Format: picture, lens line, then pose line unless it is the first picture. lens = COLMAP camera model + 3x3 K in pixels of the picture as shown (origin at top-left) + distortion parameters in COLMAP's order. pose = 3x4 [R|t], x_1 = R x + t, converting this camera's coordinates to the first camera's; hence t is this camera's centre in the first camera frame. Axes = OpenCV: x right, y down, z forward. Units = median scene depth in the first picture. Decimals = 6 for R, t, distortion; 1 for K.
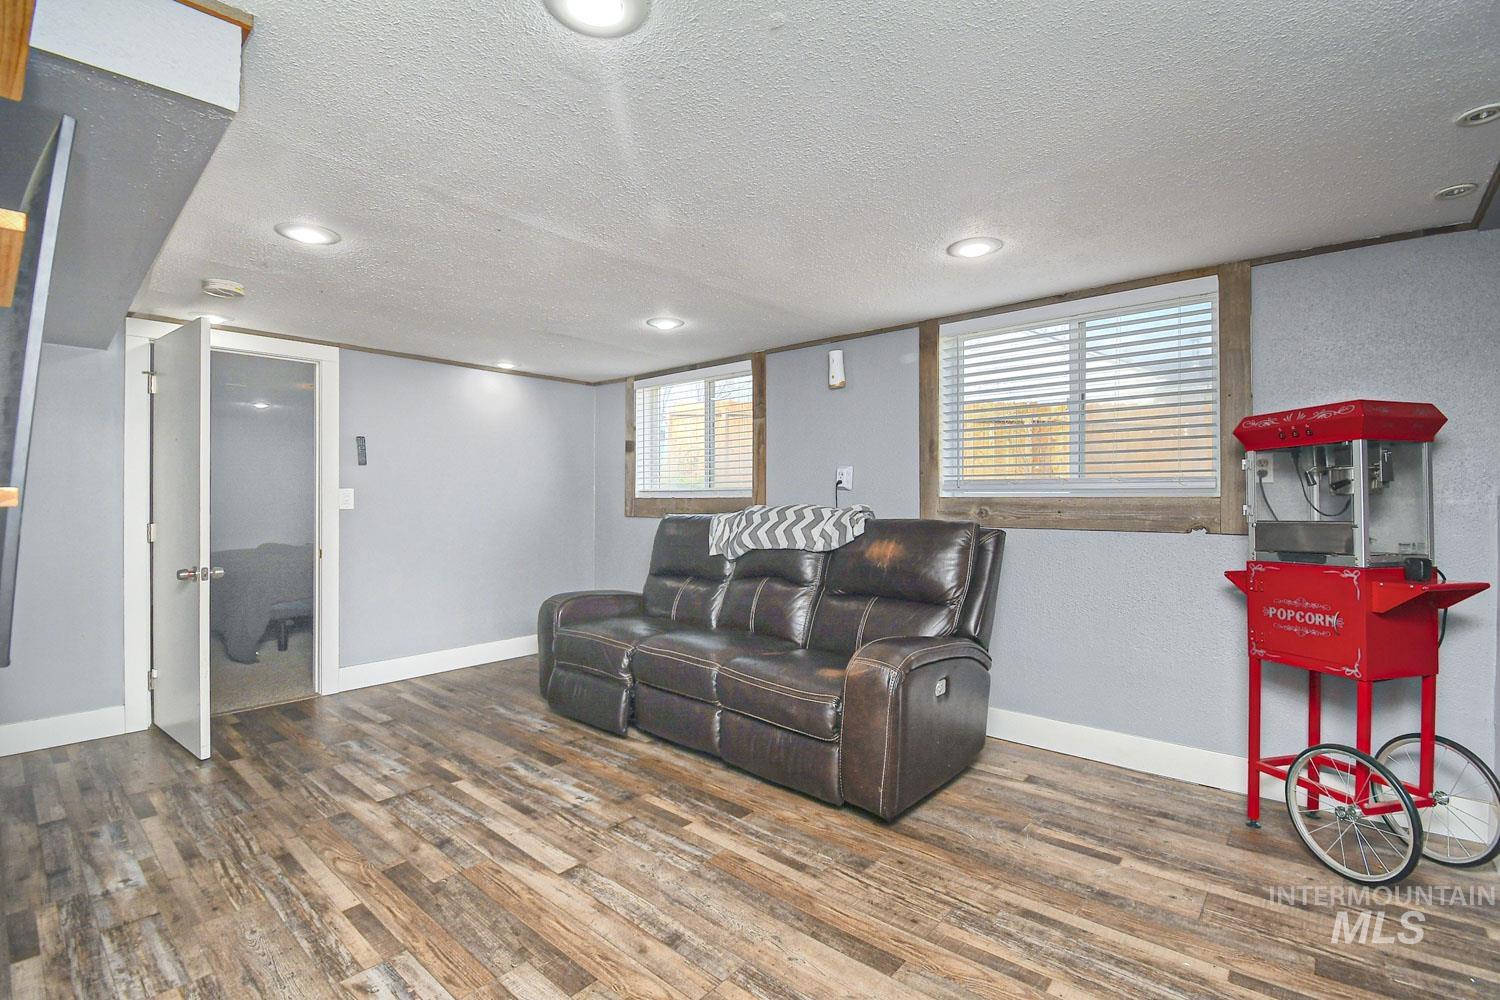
lens RADIAL K [[669.1, 0, 751.2], [0, 669.1, 488.7], [0, 0, 1]] dist [0.052249, -0.022988]
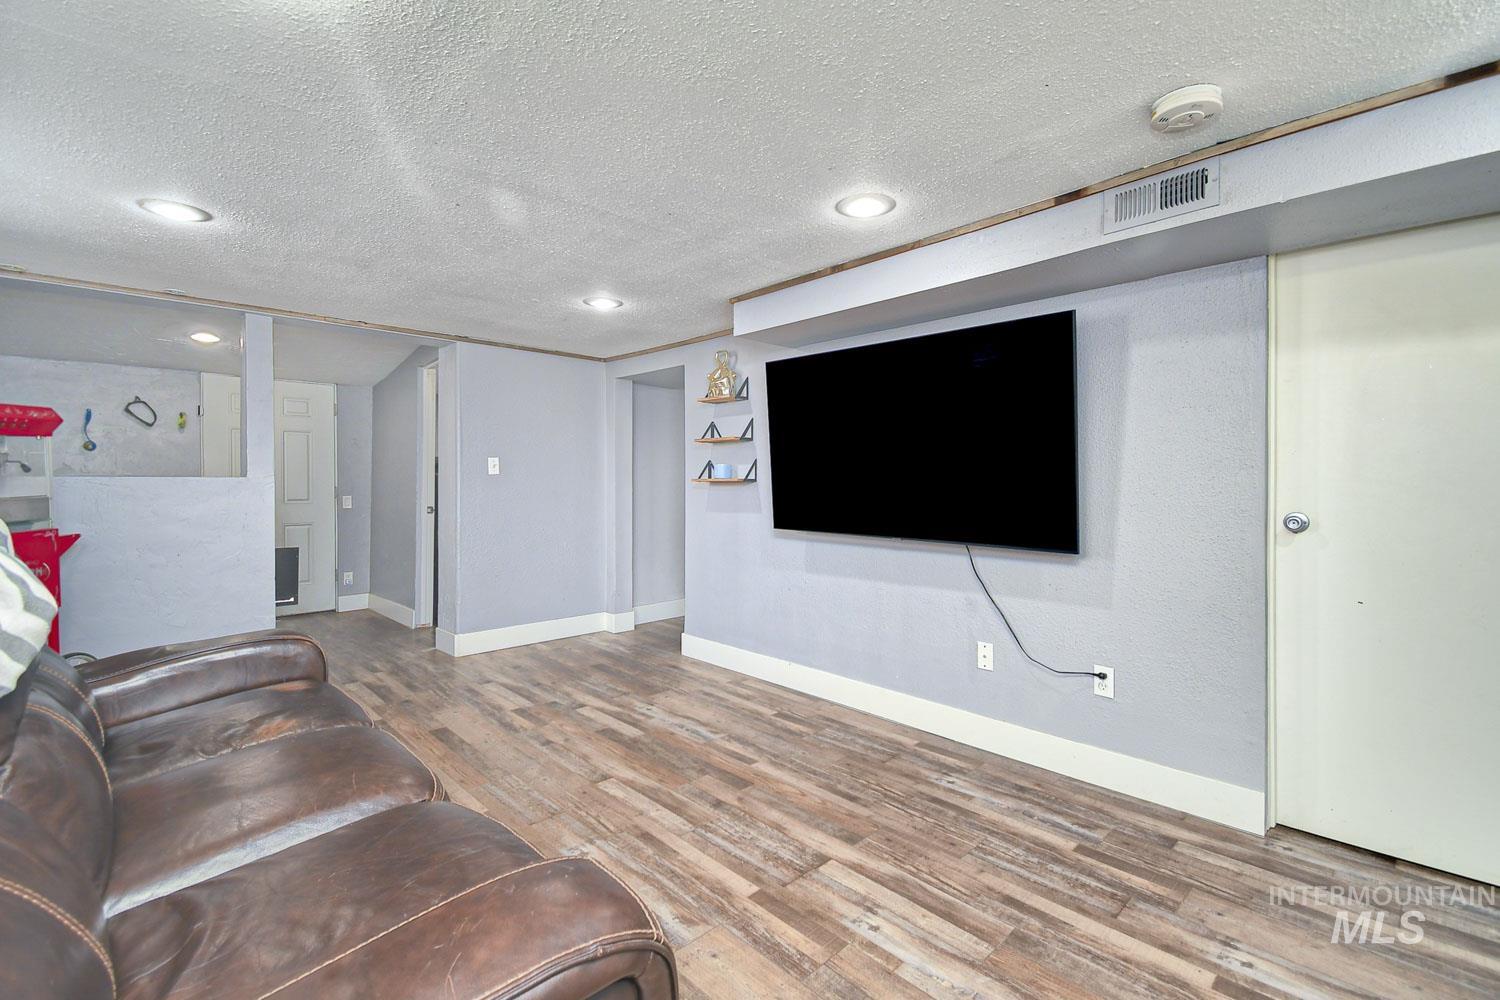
lens RADIAL K [[669.1, 0, 751.2], [0, 669.1, 488.7], [0, 0, 1]] dist [0.052249, -0.022988]
pose [[-0.995569, 0.003240, 0.093978, -0.600469], [0.003356, 0.999994, 0.001076, 0.032554], [-0.093974, 0.001387, -0.995574, 2.030576]]
